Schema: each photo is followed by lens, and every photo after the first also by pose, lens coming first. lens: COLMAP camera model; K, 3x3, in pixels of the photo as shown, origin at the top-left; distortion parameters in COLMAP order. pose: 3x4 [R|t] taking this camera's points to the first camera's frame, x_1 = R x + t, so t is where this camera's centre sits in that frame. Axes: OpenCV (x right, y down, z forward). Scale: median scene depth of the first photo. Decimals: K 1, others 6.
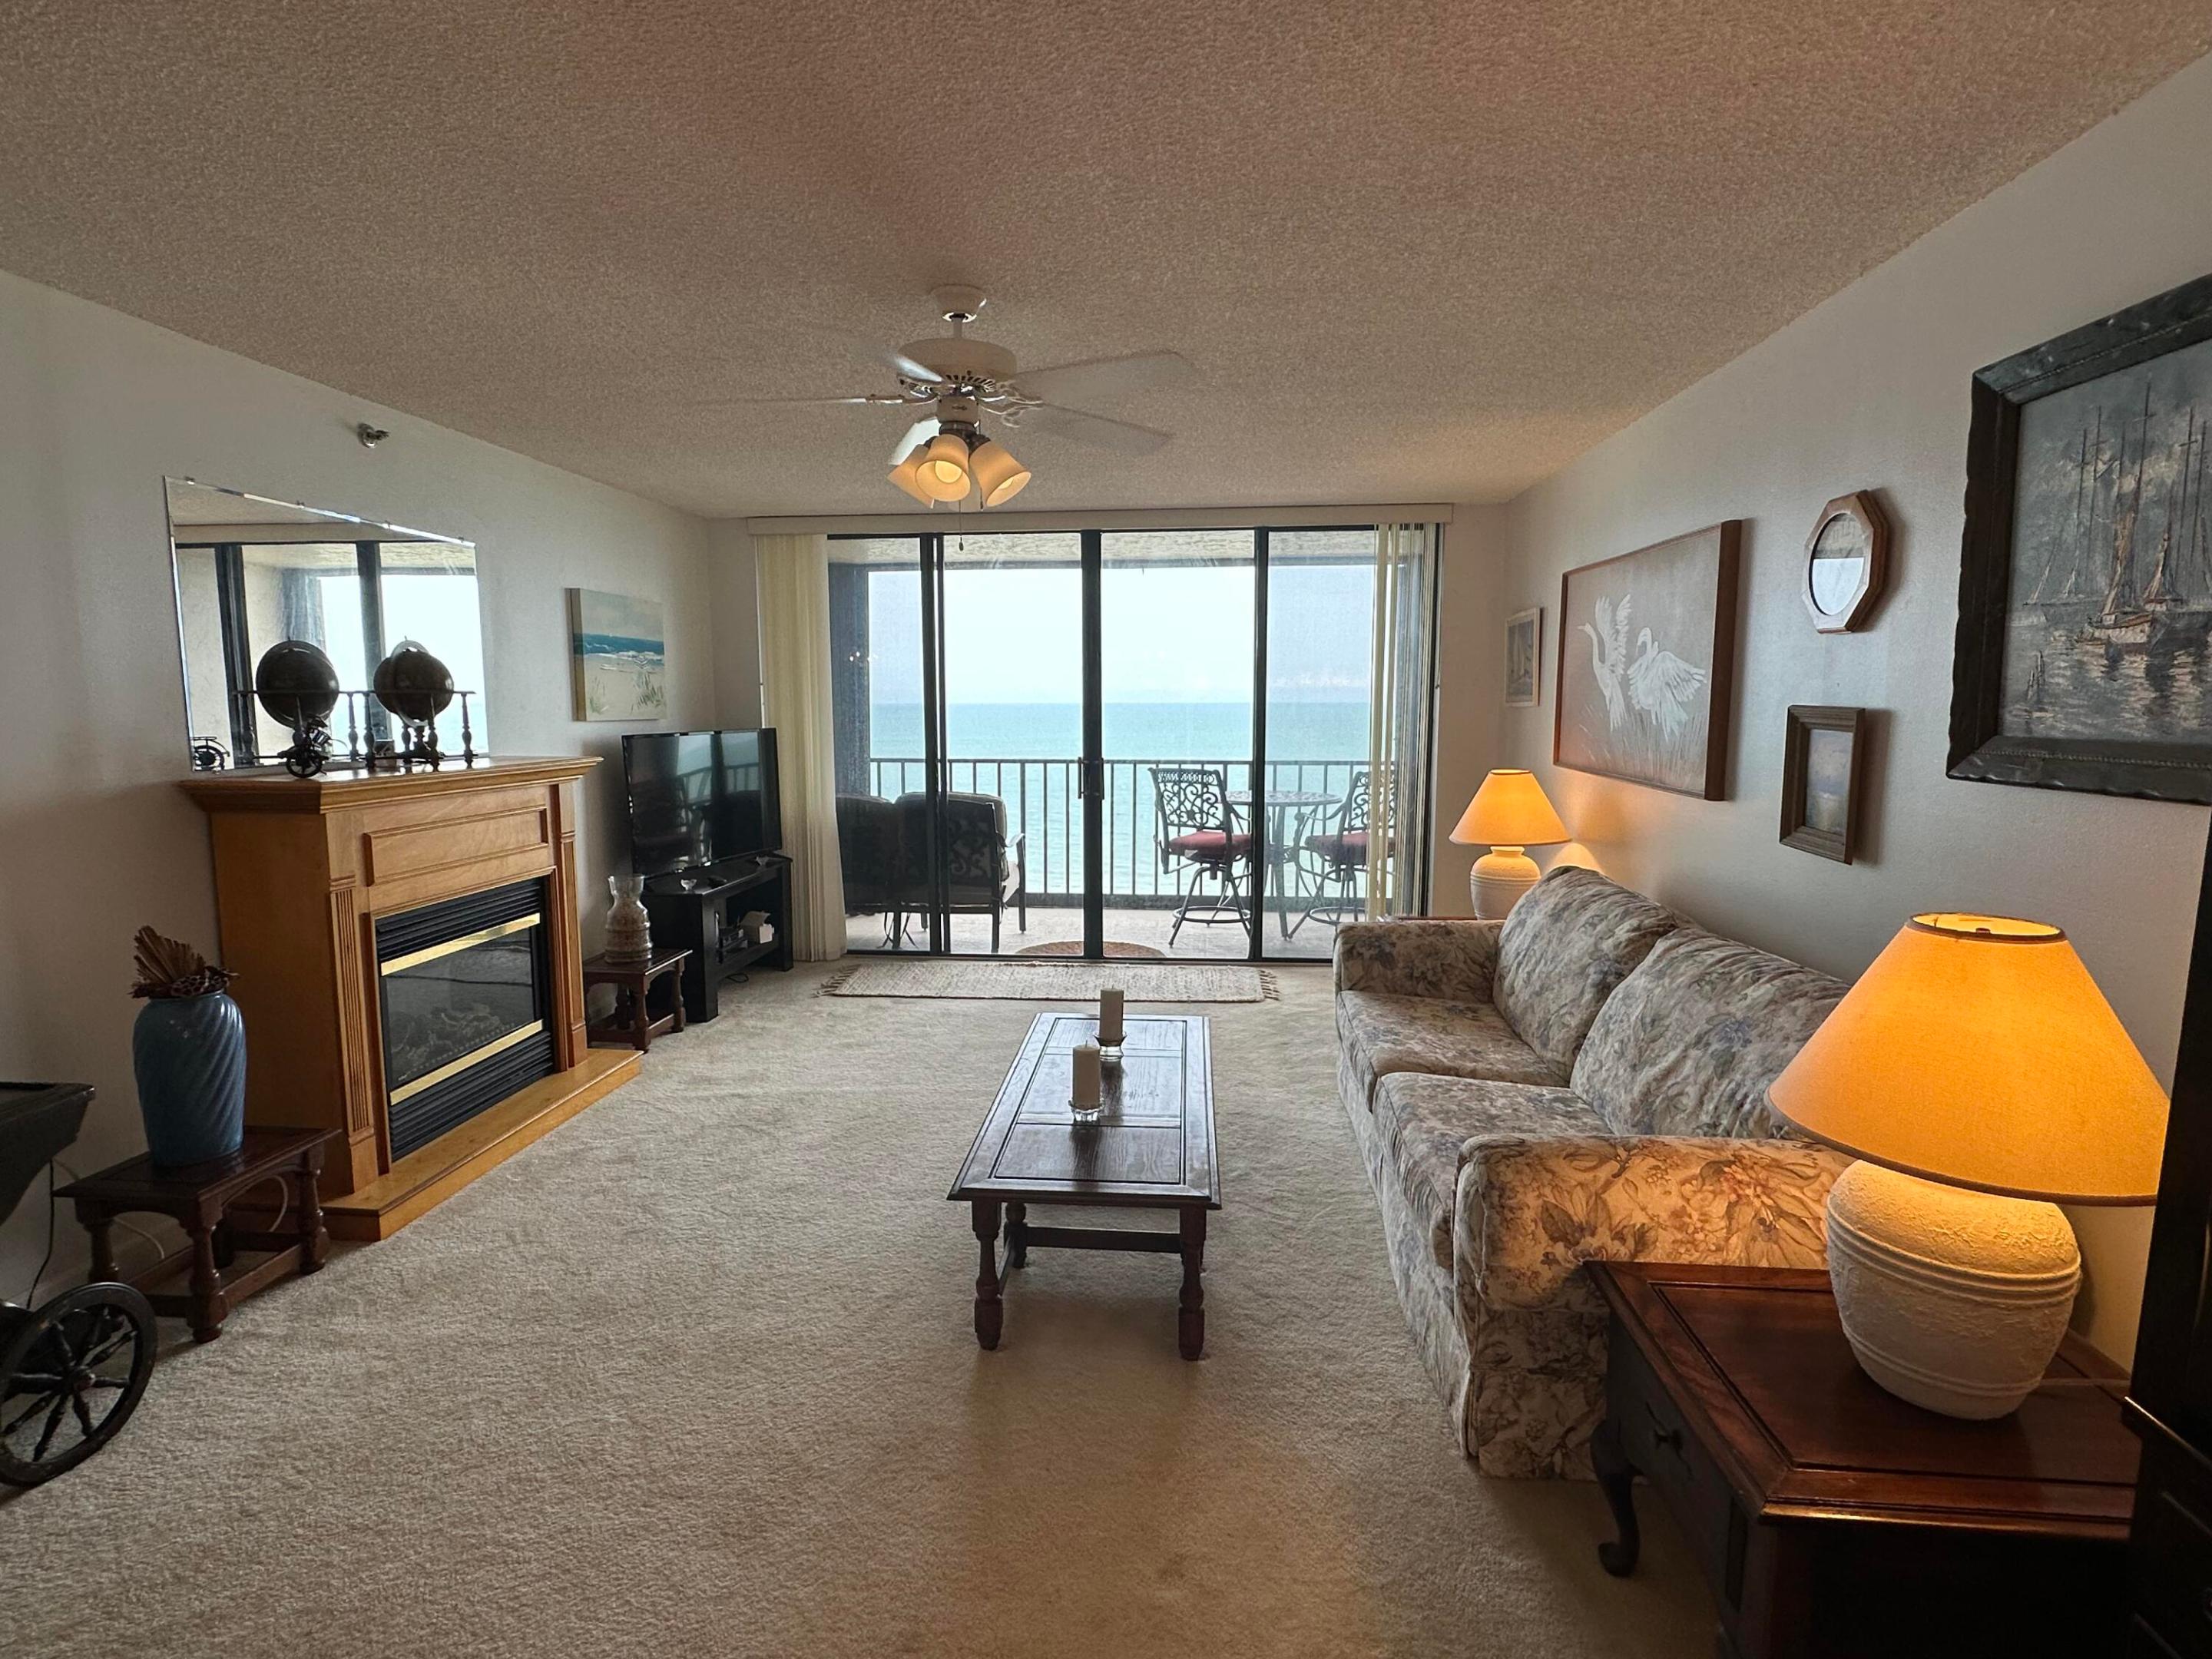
lens RADIAL K [[1094.4, 0, 1101.1], [0, 1094.4, 830.8], [0, 0, 1]] dist [-0.001691, -0.000154]
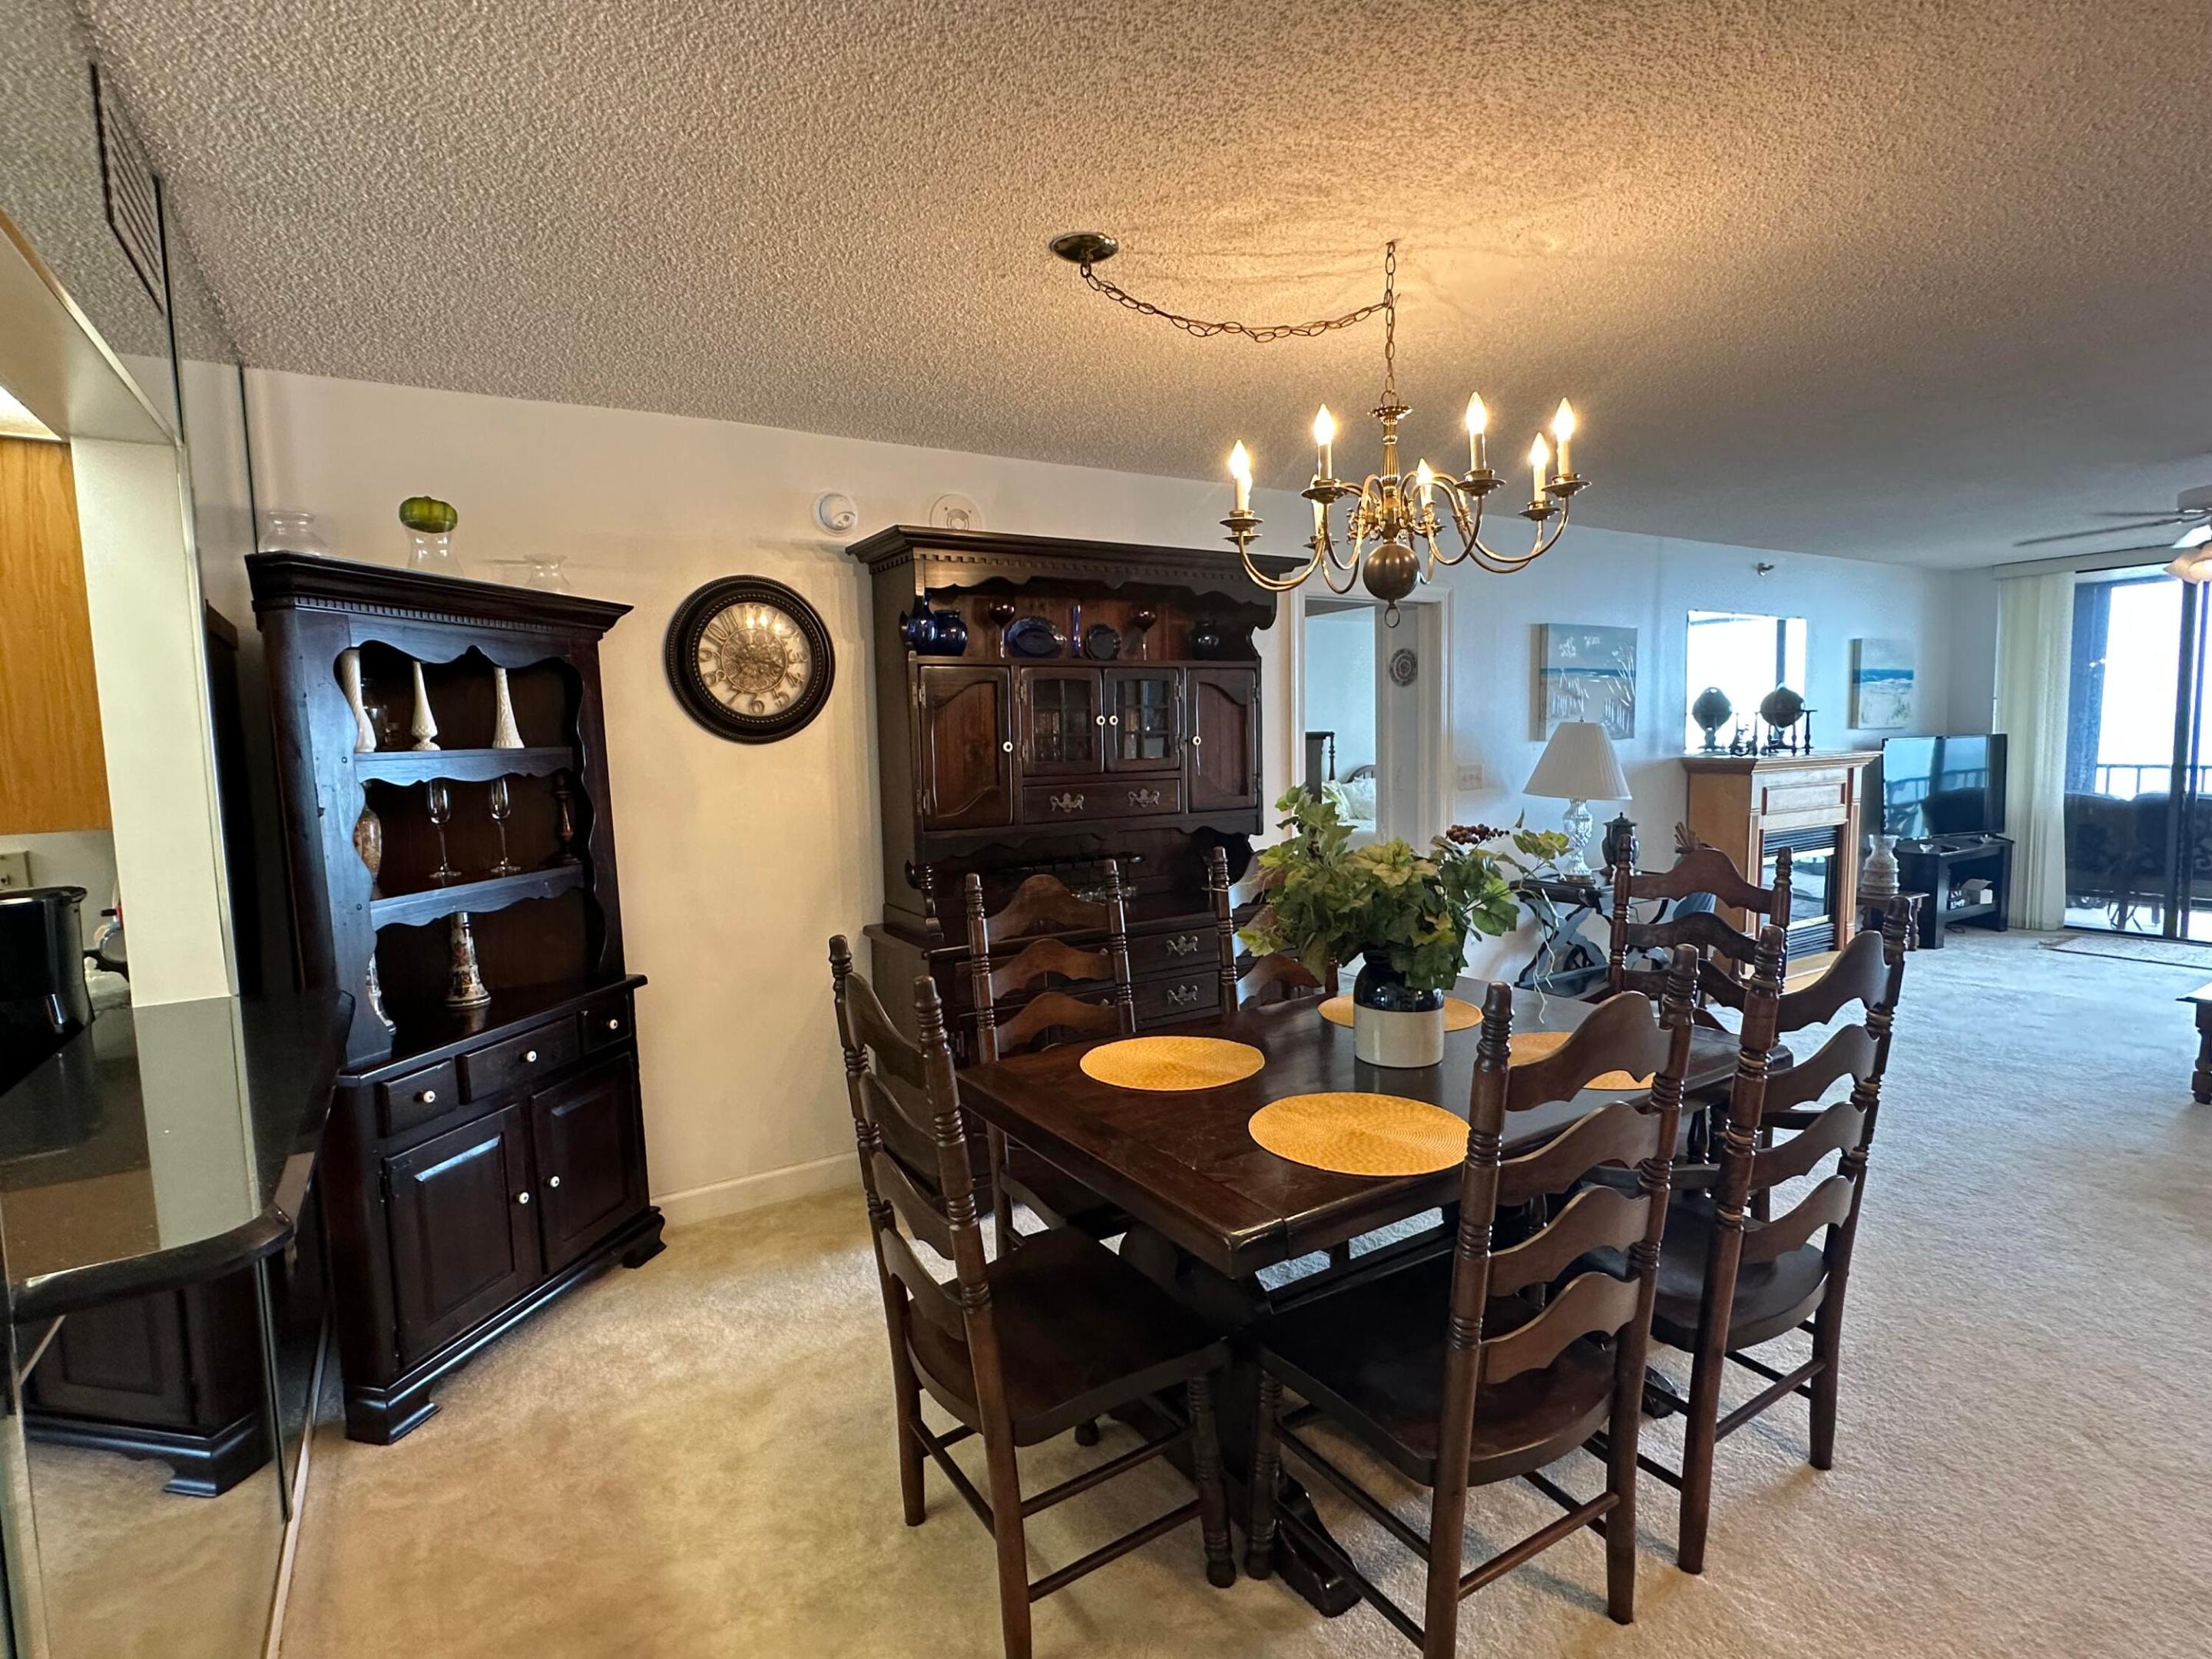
lens RADIAL K [[1094.4, 0, 1100.8], [0, 1094.4, 831.4], [0, 0, 1]] dist [-0.001691, -0.000154]
pose [[0.599526, 0.059466, -0.798143, 0.086118], [-0.072805, 0.997153, 0.019606, 0.071377], [0.797037, 0.046355, 0.602149, -0.596526]]
